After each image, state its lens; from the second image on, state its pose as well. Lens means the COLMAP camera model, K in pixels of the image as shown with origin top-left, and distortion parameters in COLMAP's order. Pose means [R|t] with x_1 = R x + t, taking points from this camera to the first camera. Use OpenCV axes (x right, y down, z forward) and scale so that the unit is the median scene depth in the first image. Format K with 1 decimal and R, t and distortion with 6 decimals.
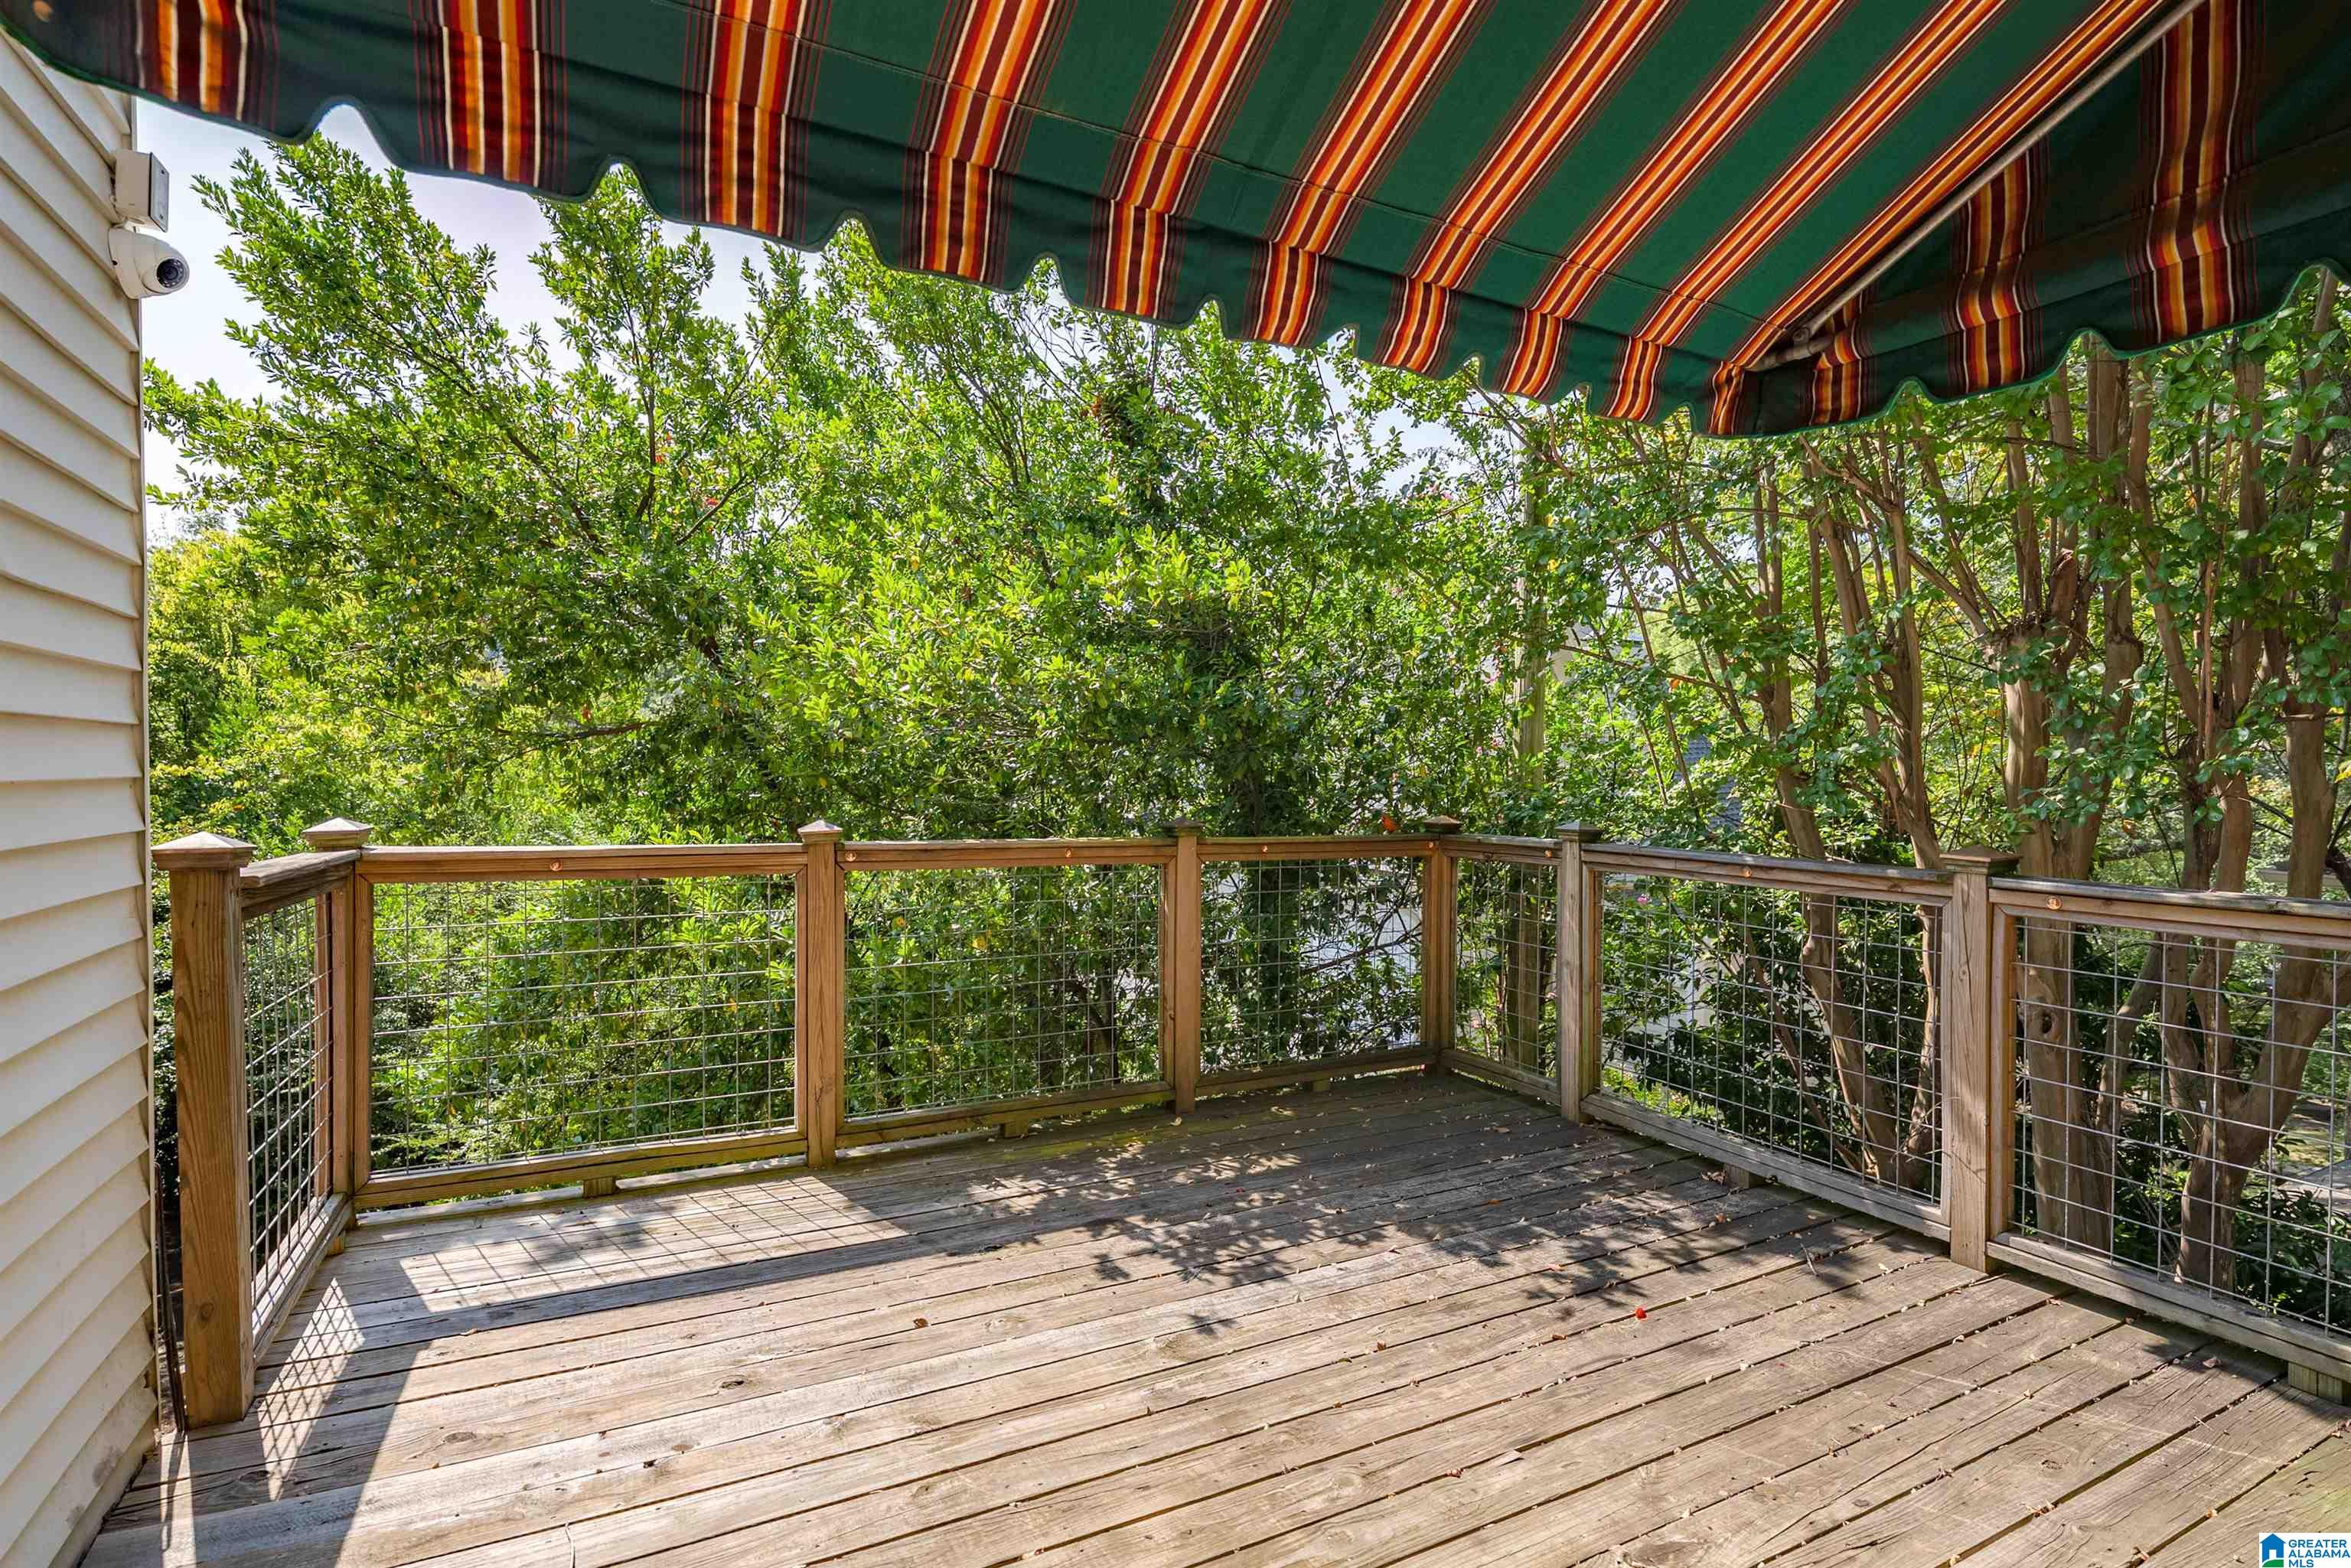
lens RADIAL K [[1138.3, 0, 1191.1], [0, 1138.3, 784.6], [0, 0, 1]] dist [0.004928, 0.000664]
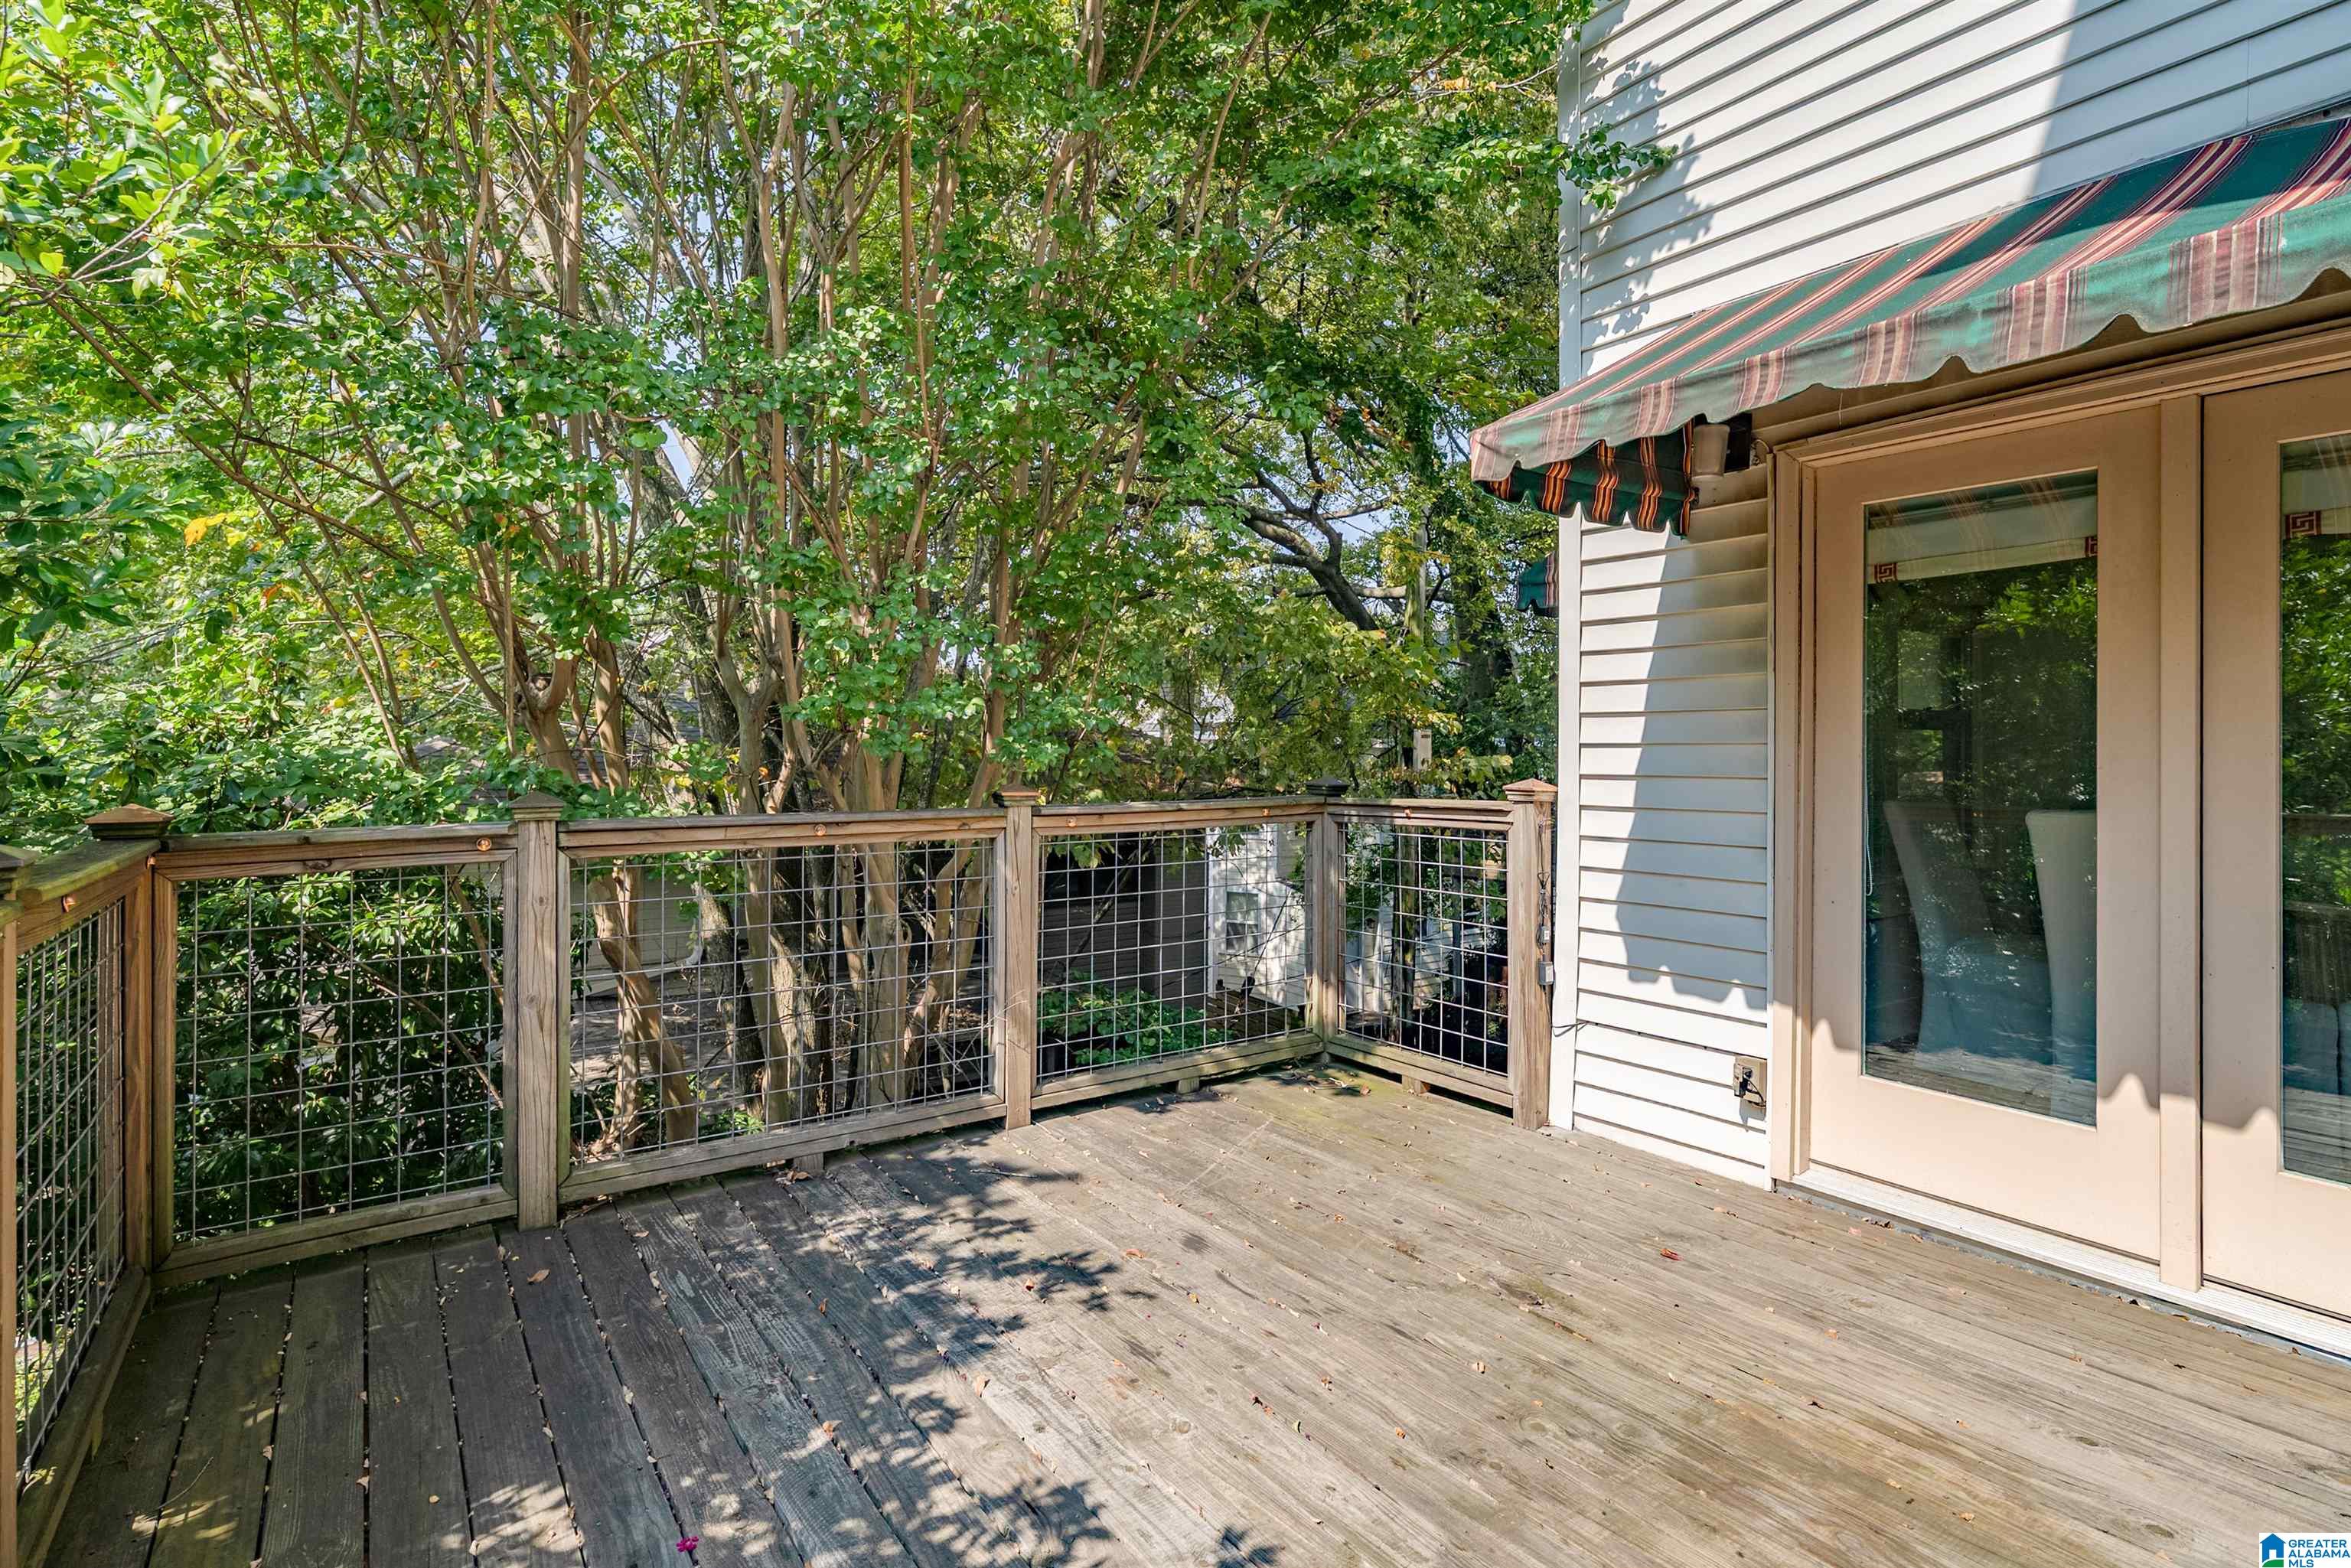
lens RADIAL K [[1138.3, 0, 1191.5], [0, 1138.3, 760.6], [0, 0, 1]] dist [0.004928, 0.000664]
pose [[-0.119628, -0.017862, 0.992658, -0.523239], [0.017011, 0.999654, 0.020038, 0.009416], [-0.992673, 0.019284, -0.119282, 0.934913]]
